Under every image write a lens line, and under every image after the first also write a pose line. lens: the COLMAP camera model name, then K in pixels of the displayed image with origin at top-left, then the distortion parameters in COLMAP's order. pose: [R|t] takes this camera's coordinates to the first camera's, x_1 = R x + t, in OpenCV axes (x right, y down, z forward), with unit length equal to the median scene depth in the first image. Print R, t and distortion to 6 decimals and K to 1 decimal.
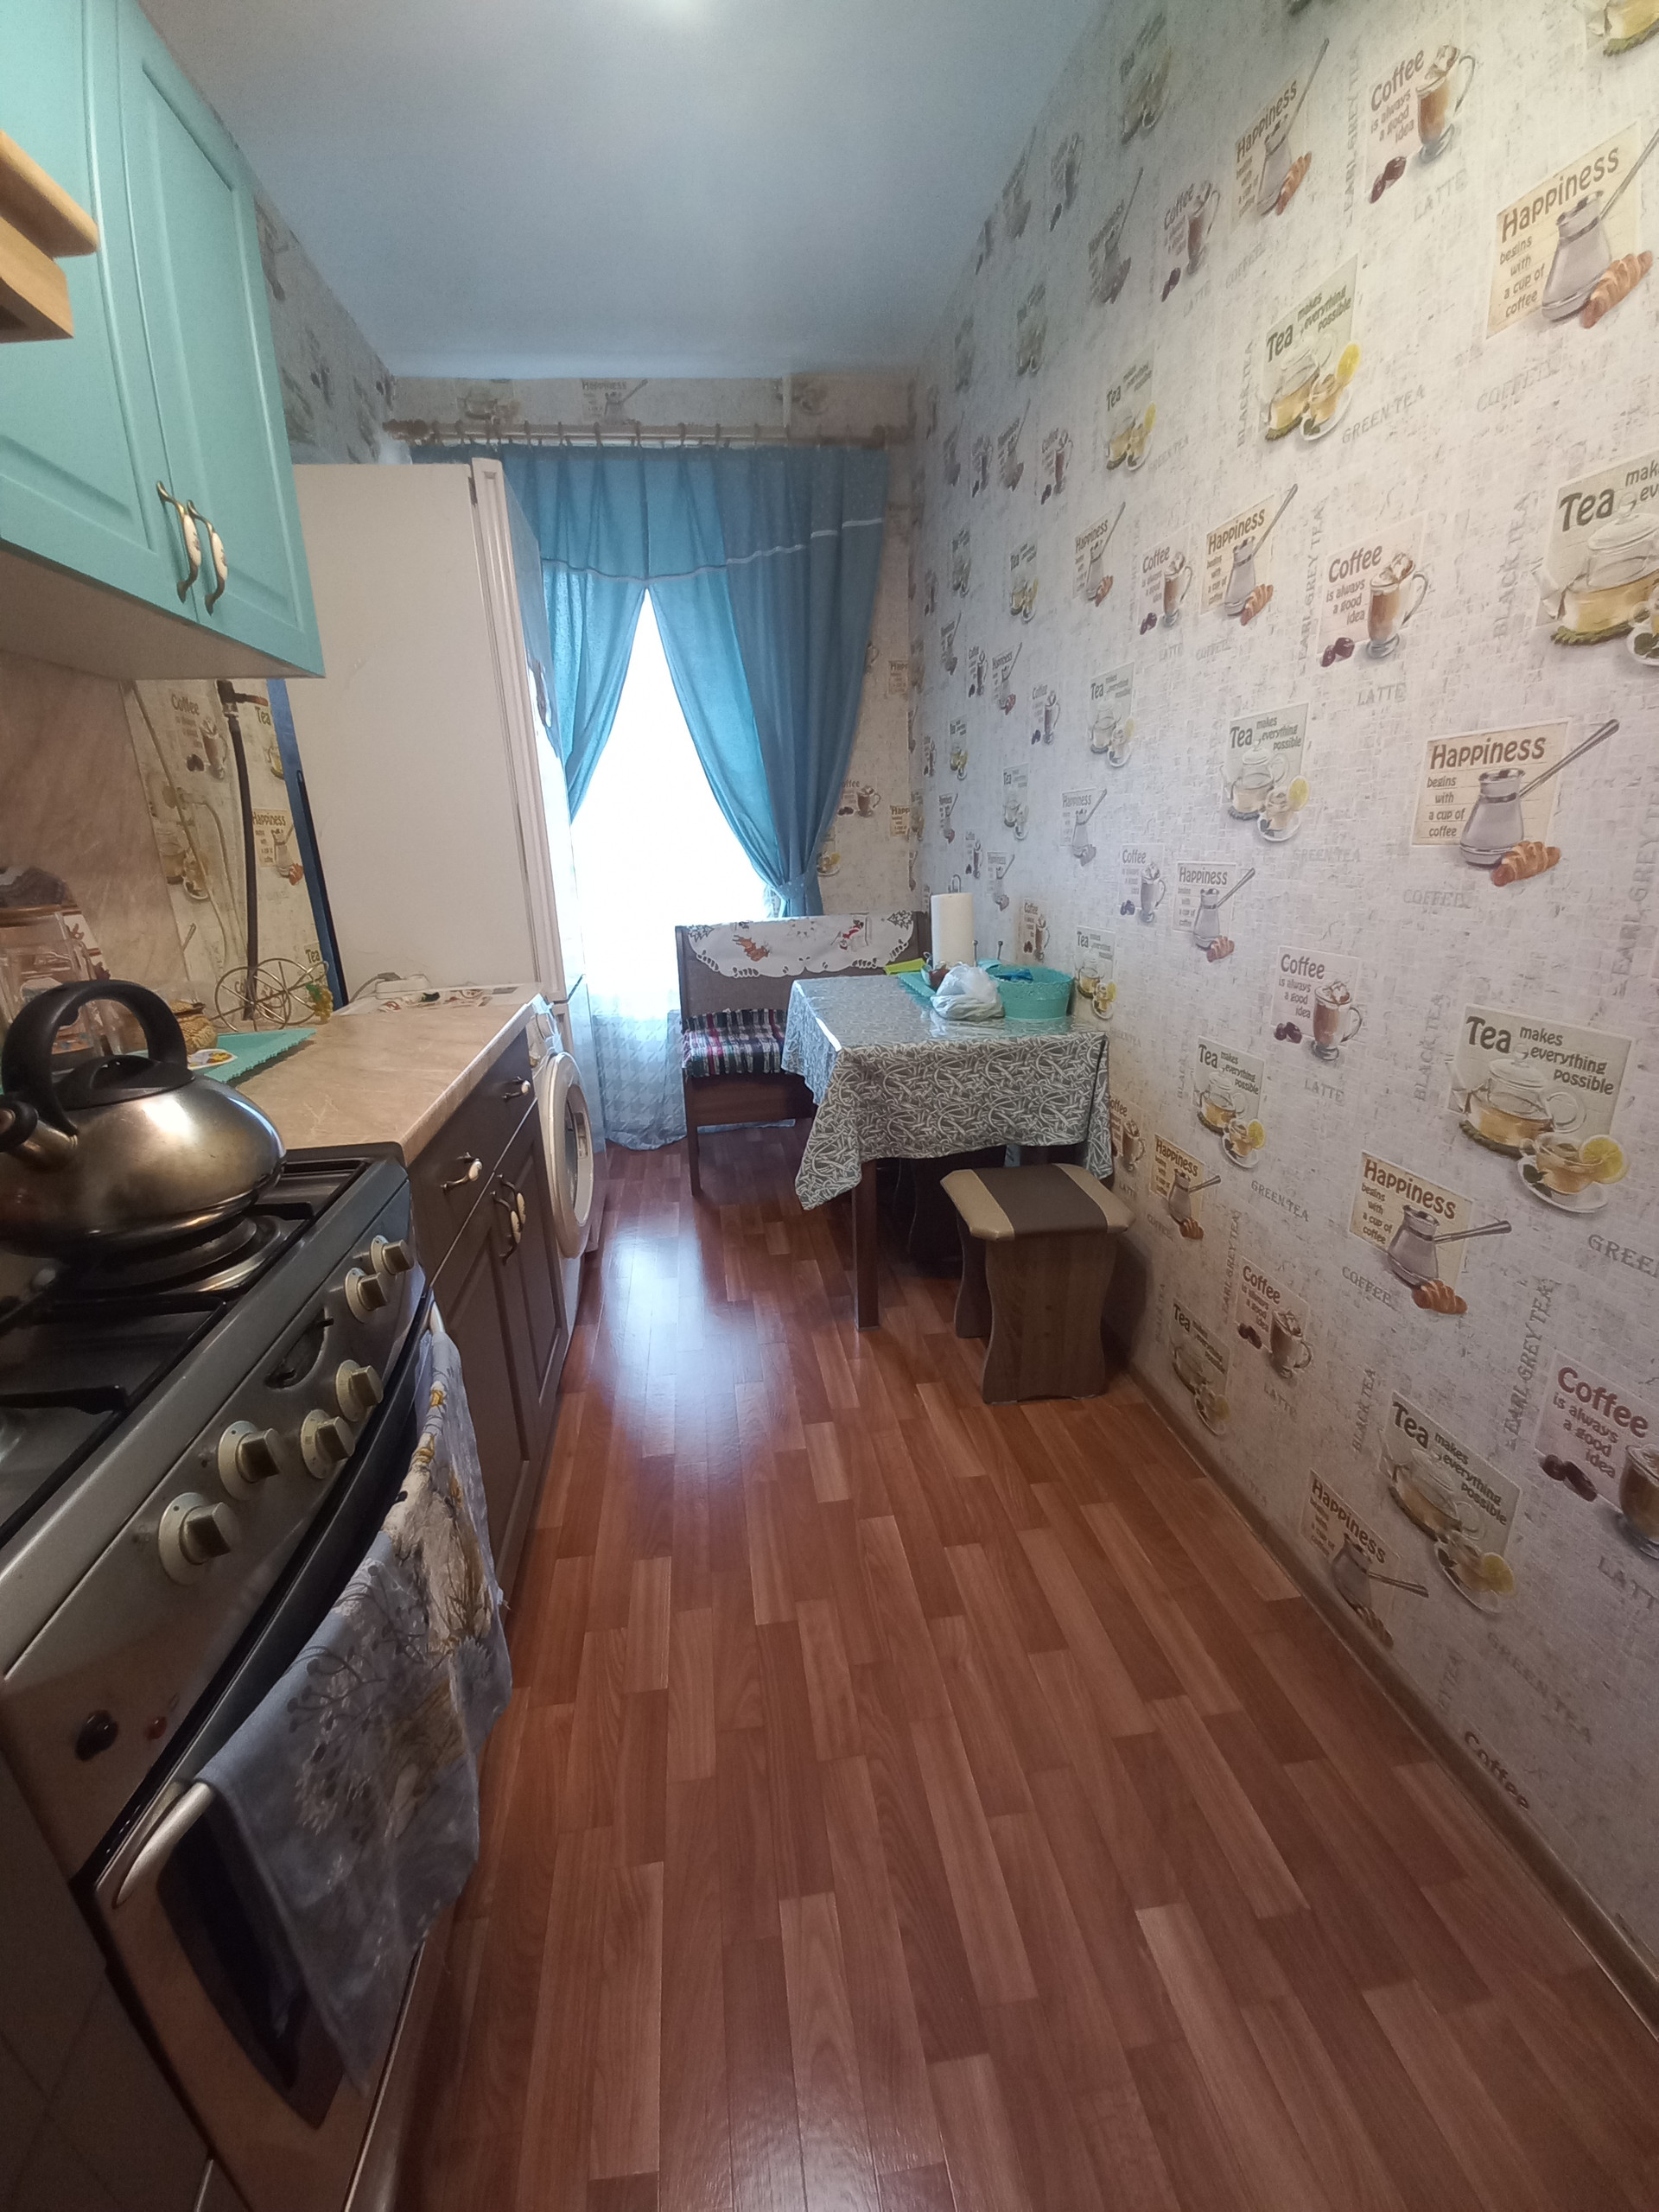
lens RADIAL K [[870.4, 0, 799.9], [0, 870.4, 1101.9], [0, 0, 1]] dist [0.012444, -0.012383]
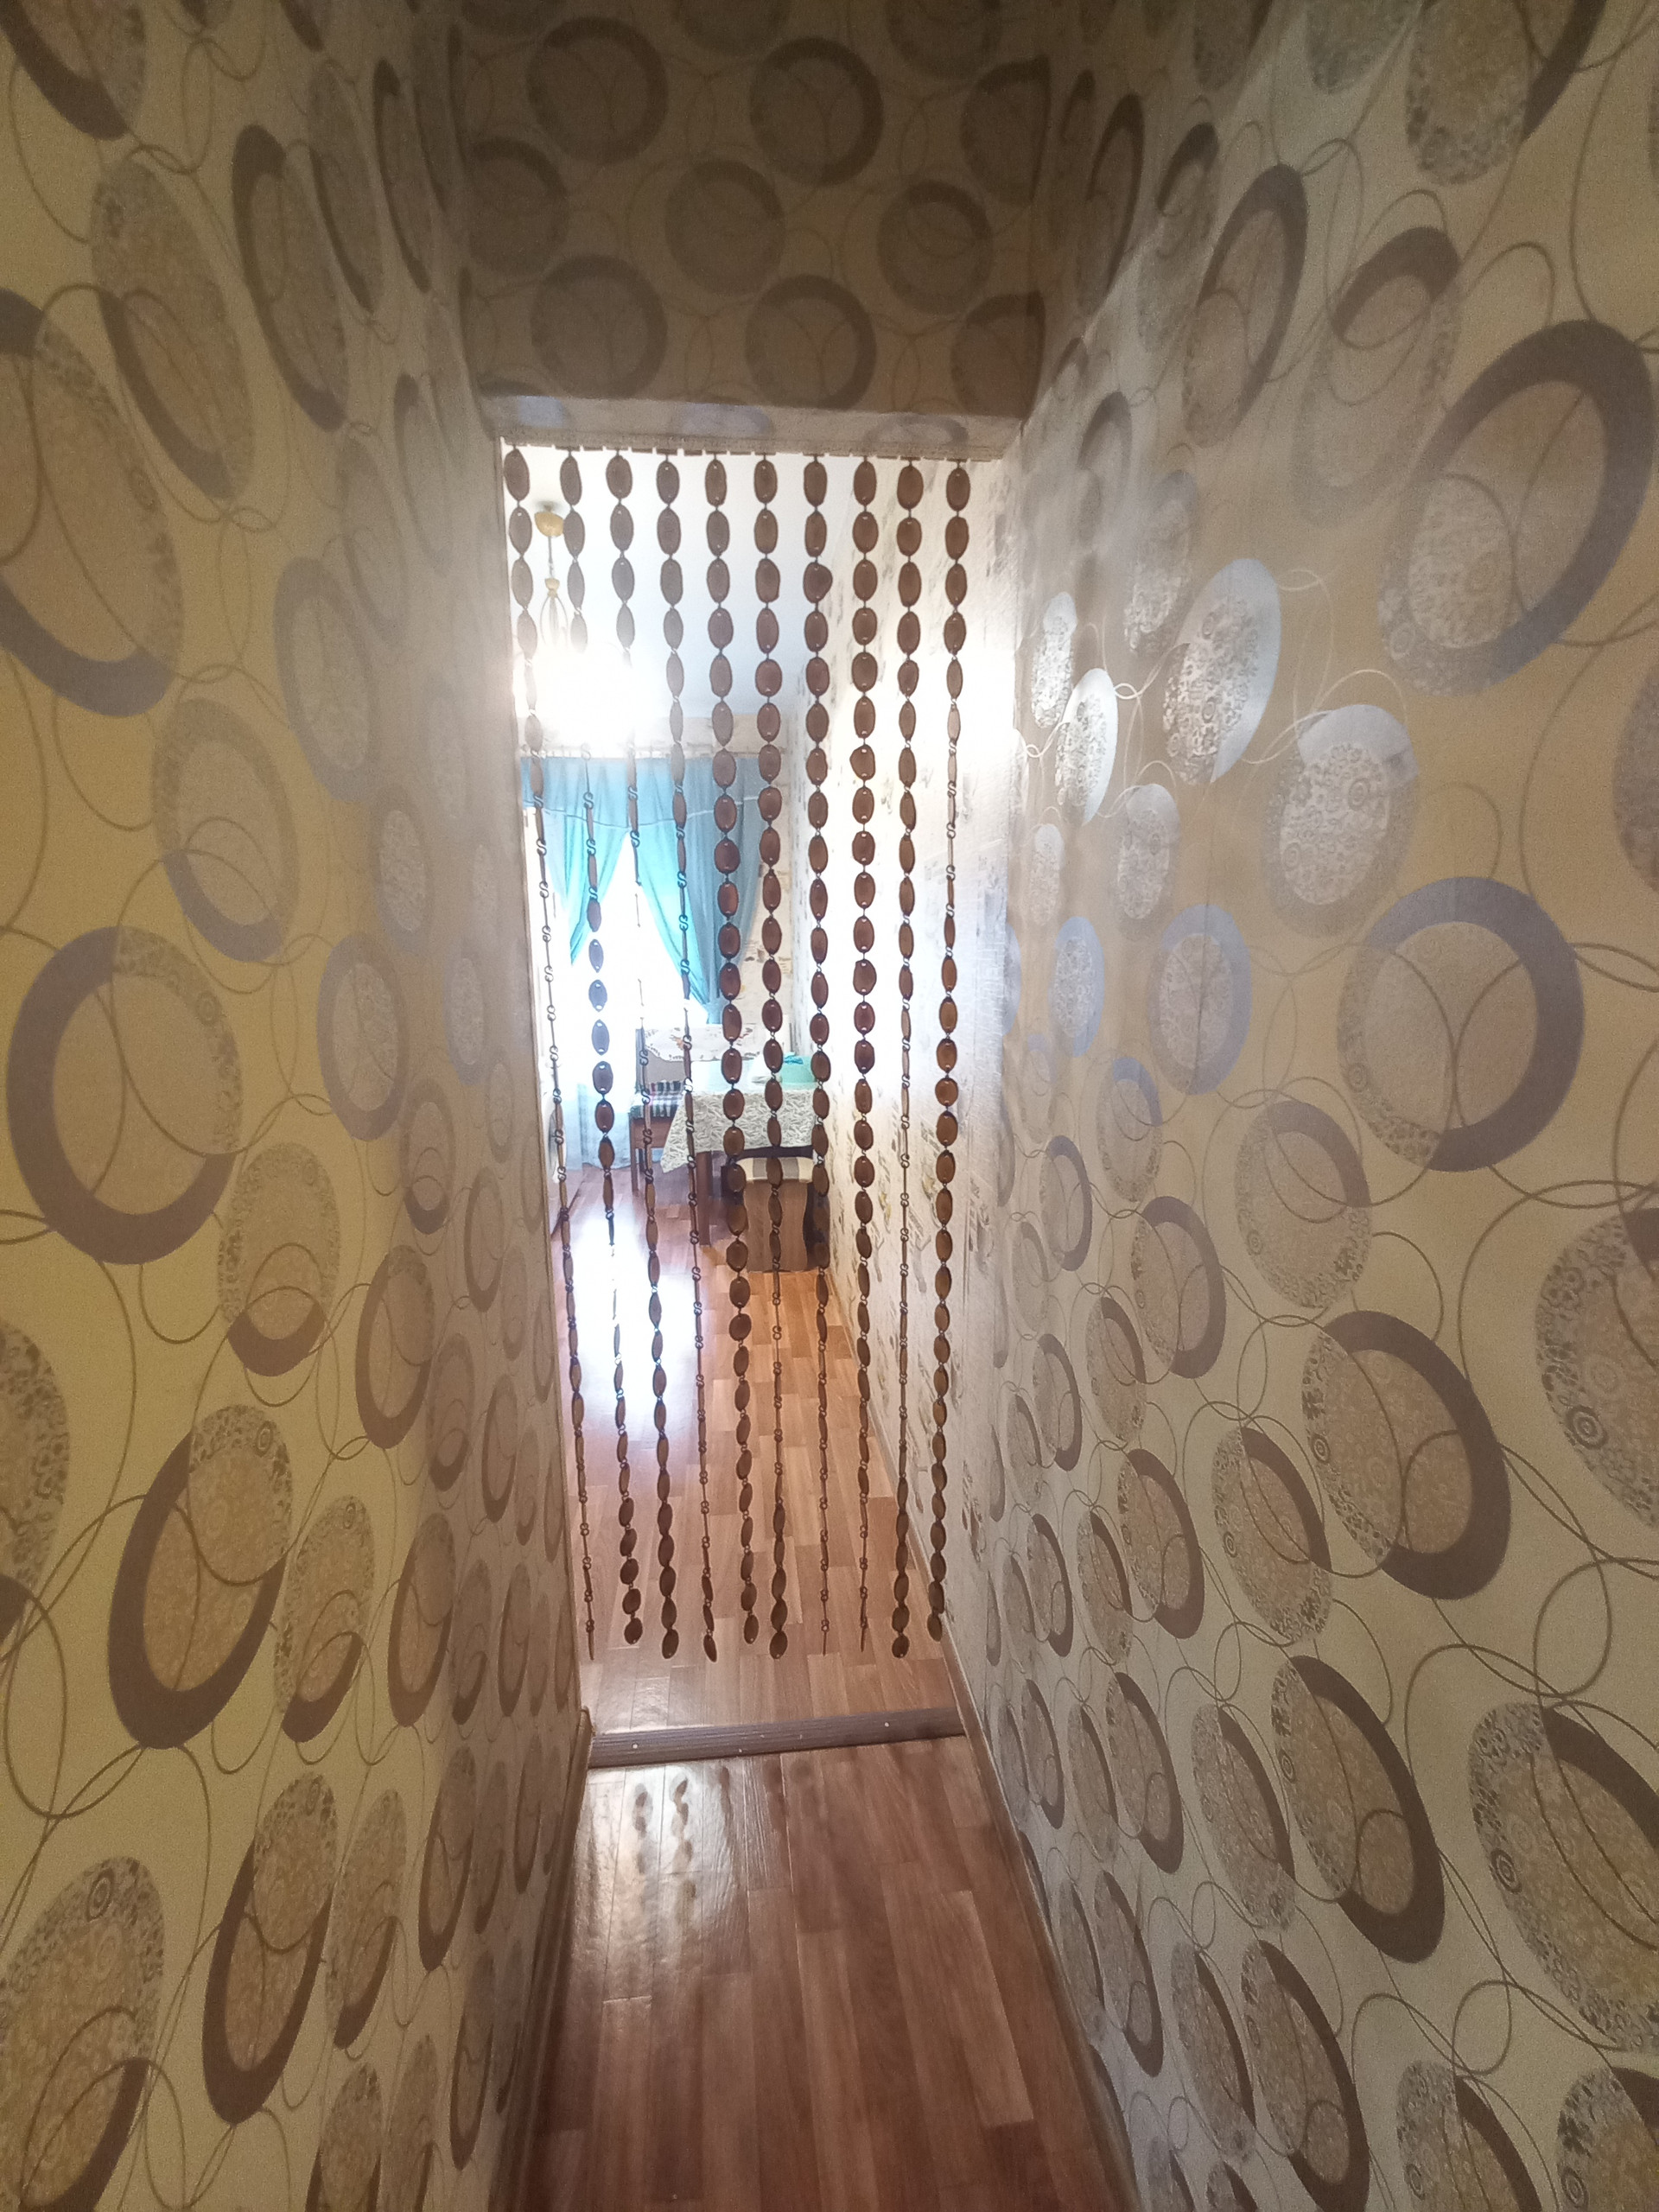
lens RADIAL K [[888.4, 0, 795.1], [0, 888.4, 1098.1], [0, 0, 1]] dist [0.021405, -0.013418]
pose [[0.998075, 0.034756, -0.051362, 0.399353], [-0.040650, 0.992115, -0.118554, 0.180580], [0.046837, 0.120413, 0.991618, -0.995345]]
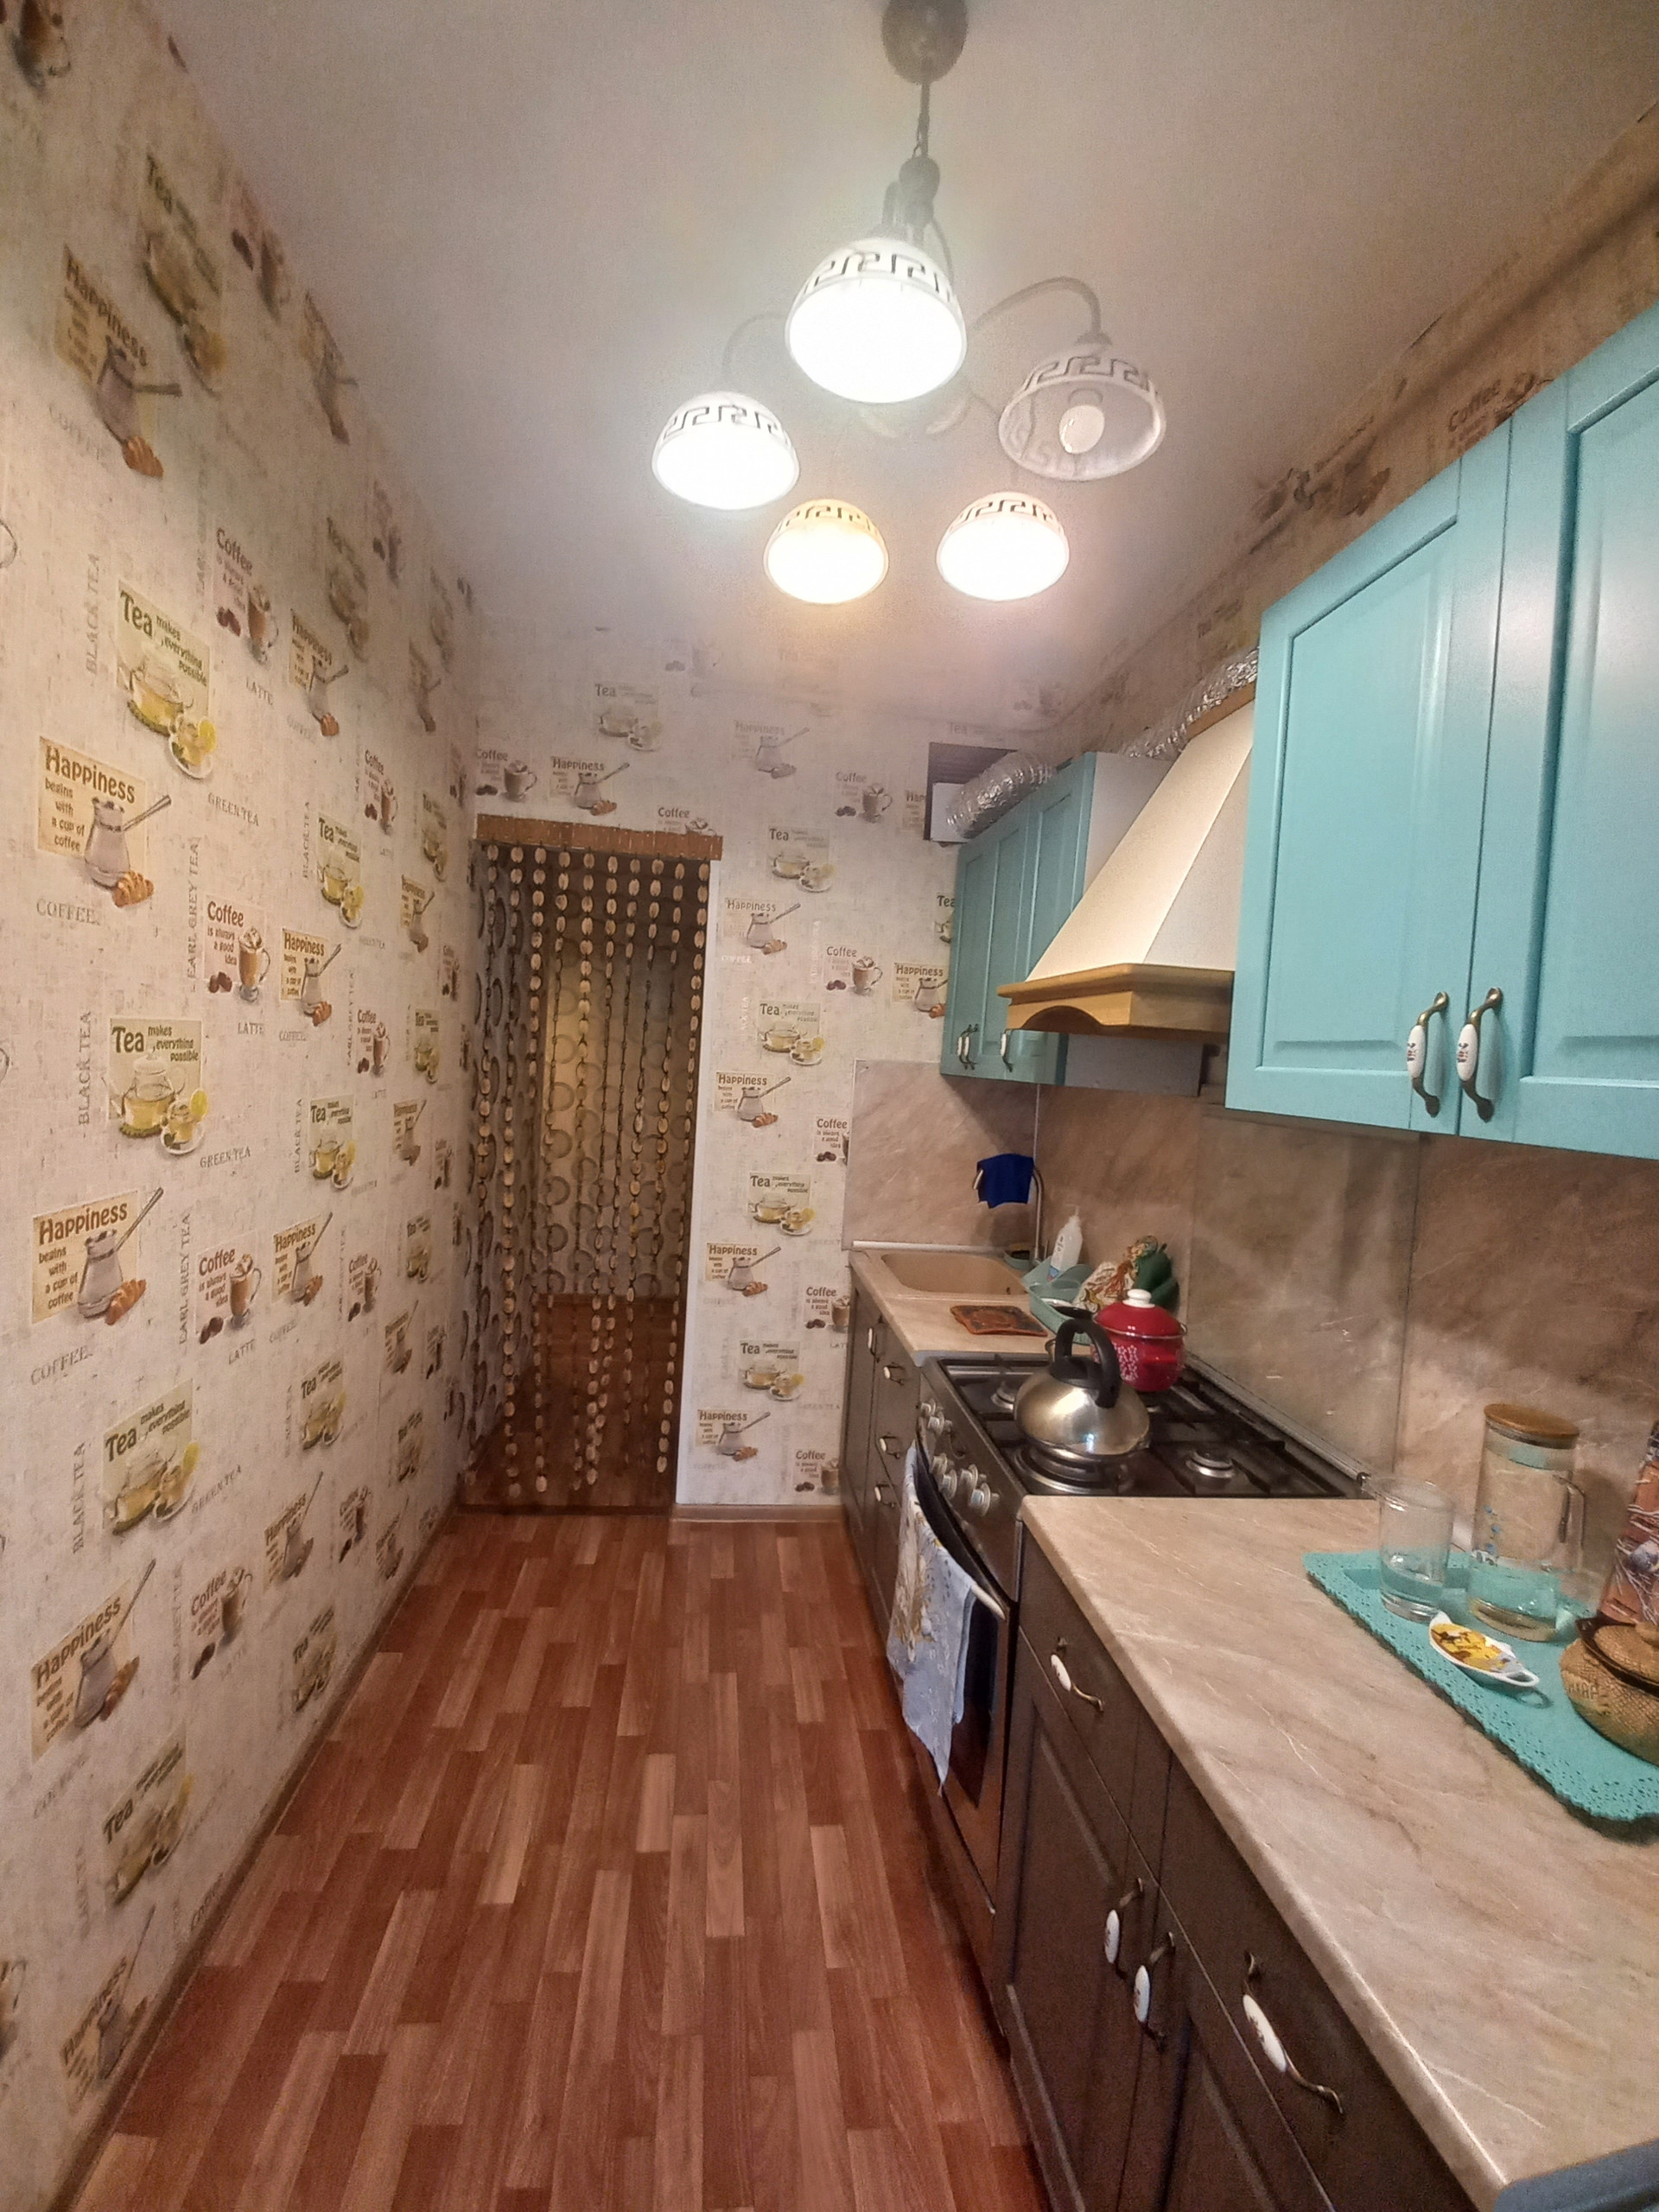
lens RADIAL K [[888.4, 0, 795.1], [0, 888.4, 1098.1], [0, 0, 1]] dist [0.021405, -0.013418]
pose [[-0.999073, -0.026769, 0.033700, -0.064950], [-0.013474, 0.938214, 0.345794, -0.491540], [-0.040875, 0.345019, -0.937705, 1.021763]]
